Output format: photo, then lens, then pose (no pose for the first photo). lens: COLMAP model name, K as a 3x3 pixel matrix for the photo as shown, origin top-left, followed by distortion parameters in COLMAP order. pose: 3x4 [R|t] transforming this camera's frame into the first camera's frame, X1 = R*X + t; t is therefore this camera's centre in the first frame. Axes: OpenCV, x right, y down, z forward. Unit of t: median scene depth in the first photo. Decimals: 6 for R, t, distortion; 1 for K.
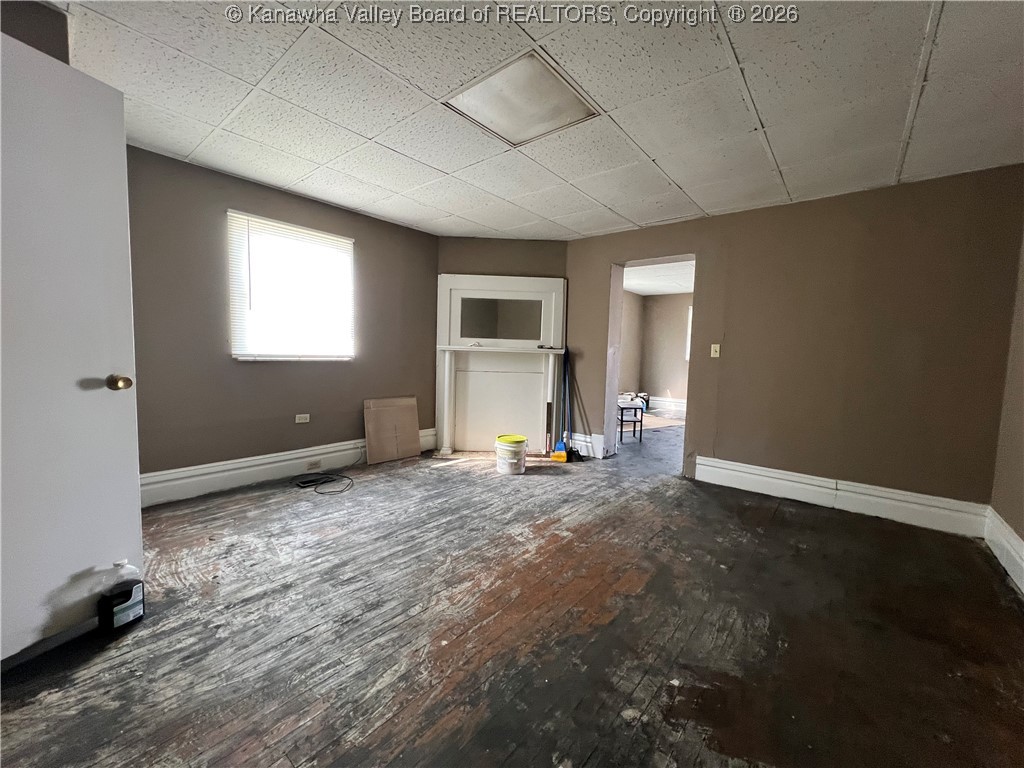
lens RADIAL K [[408.1, 0, 512.1], [0, 408.1, 383.5], [0, 0, 1]] dist [-0.001302, 0.000205]
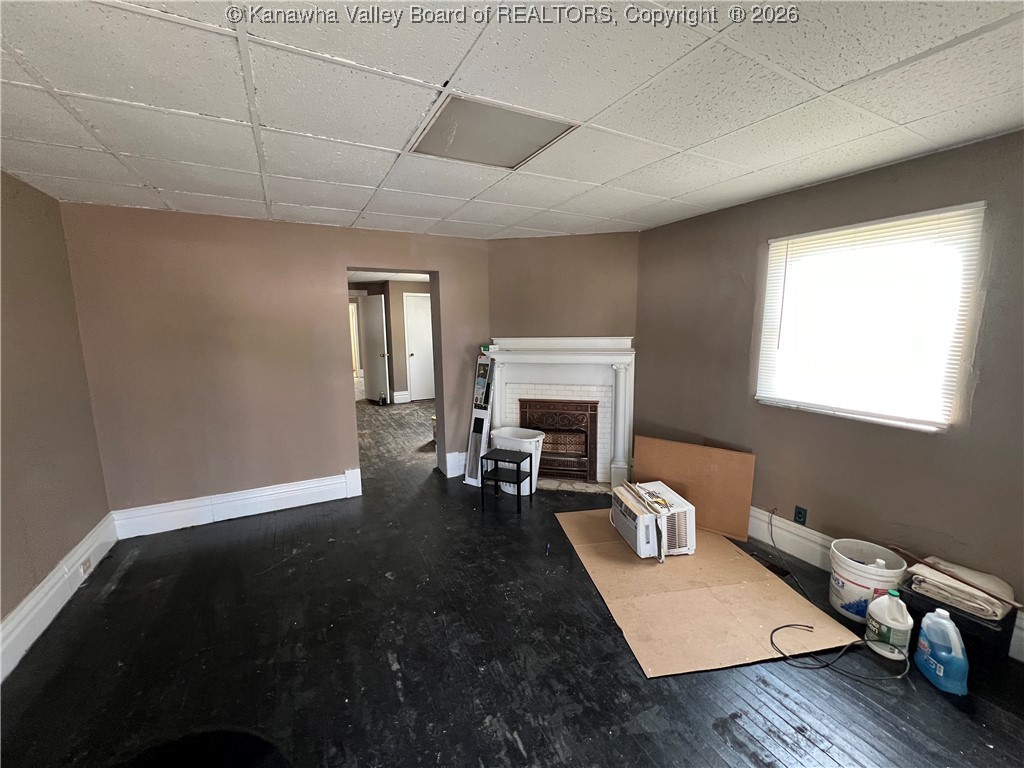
lens RADIAL K [[408.1, 0, 509.3], [0, 408.1, 381.2], [0, 0, 1]] dist [-0.001302, 0.000205]
pose [[-0.375624, 0.111946, -0.919986, 1.896065], [-0.072223, 0.986123, 0.149482, -0.344159], [0.923954, 0.122593, -0.362327, 2.683872]]
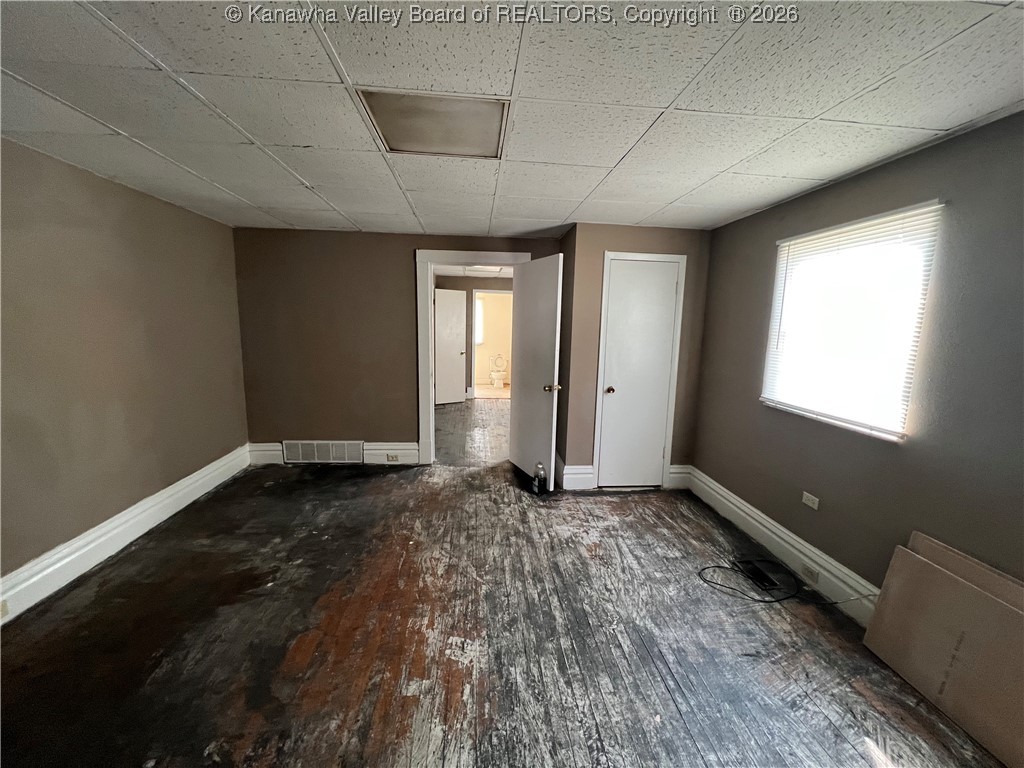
lens RADIAL K [[408.1, 0, 511.3], [0, 408.1, 382.7], [0, 0, 1]] dist [-0.001302, 0.000205]
pose [[-0.705073, 0.058995, -0.706676, 0.476448], [-0.100328, 0.978210, 0.181765, -0.268383], [0.702001, 0.199057, -0.683791, 1.522734]]
